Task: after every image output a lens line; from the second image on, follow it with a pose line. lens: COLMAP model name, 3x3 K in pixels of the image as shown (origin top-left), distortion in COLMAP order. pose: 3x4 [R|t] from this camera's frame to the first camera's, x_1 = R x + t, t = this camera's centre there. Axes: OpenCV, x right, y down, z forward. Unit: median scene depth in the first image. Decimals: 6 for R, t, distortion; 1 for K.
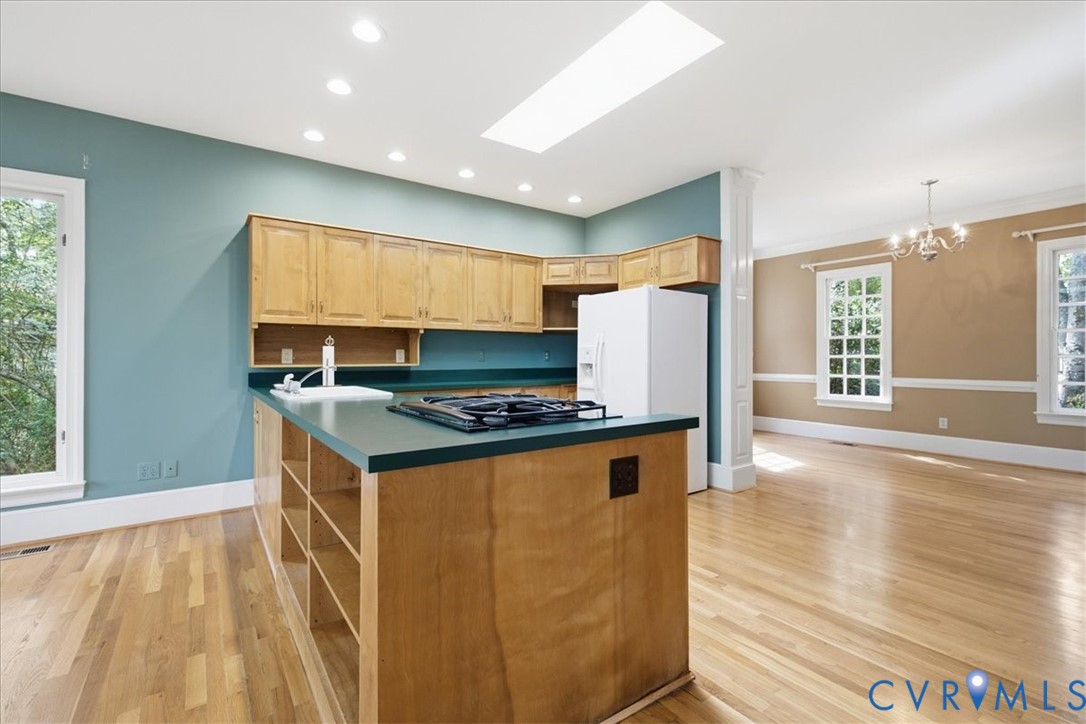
lens RADIAL K [[480.7, 0, 543.2], [0, 480.7, 354.3], [0, 0, 1]] dist [-0.000131, 0.000556]
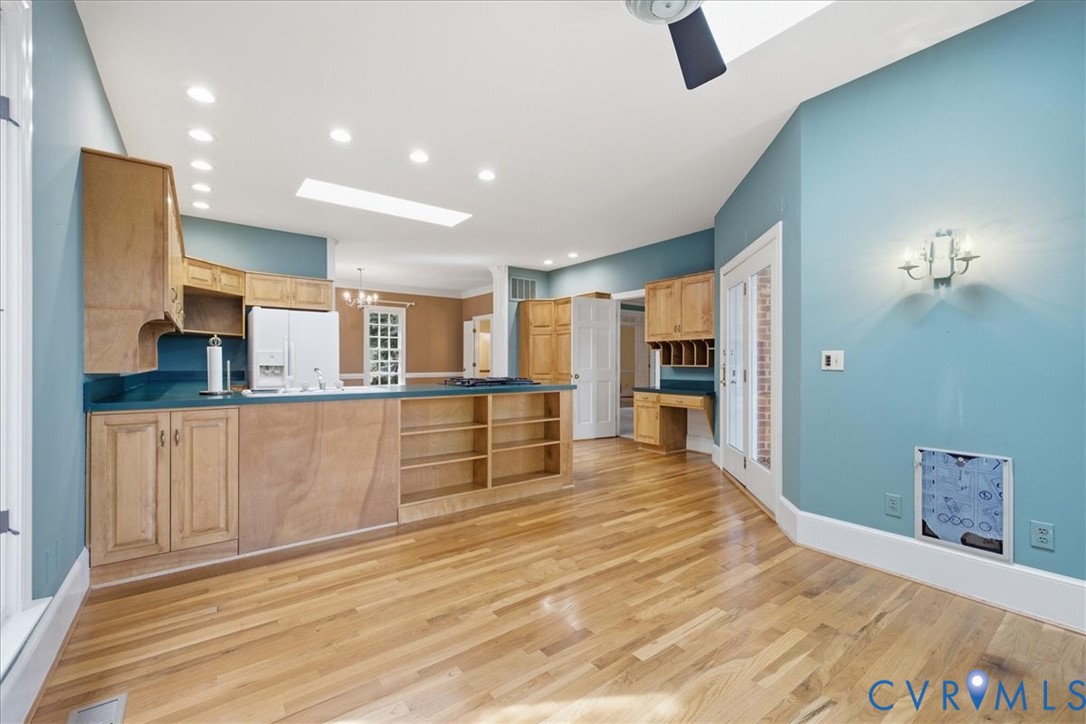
lens RADIAL K [[449.9, 0, 543.0], [0, 449.9, 362.0], [0, 0, 1]] dist [0.000473, 0.000048]
pose [[-0.021093, 0.001020, 0.999777, -1.306652], [-0.007664, 0.999970, -0.001182, 0.007649], [-0.999748, -0.007687, -0.021085, 0.428859]]
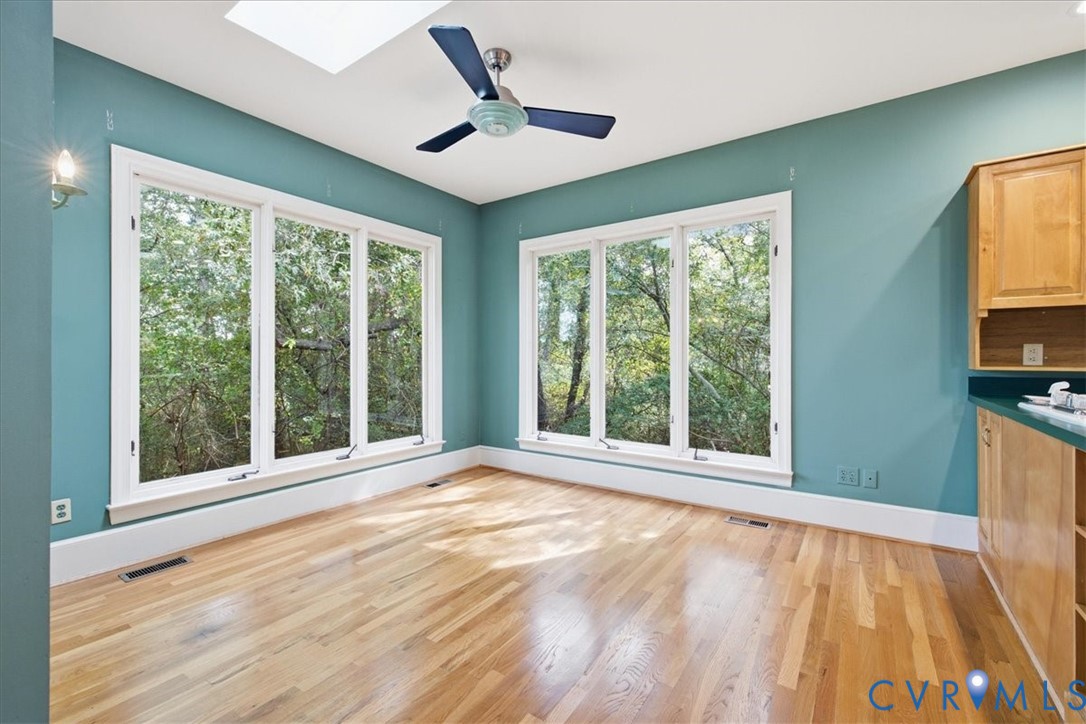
lens RADIAL K [[464.0, 0, 539.0], [0, 464.0, 356.8], [0, 0, 1]] dist [0.002081, 0.000333]
pose [[0.329904, -0.001136, -0.944014, -0.148192], [0.005982, 0.999982, 0.000887, 0.002289], [0.943996, -0.005940, 0.329904, 0.115896]]
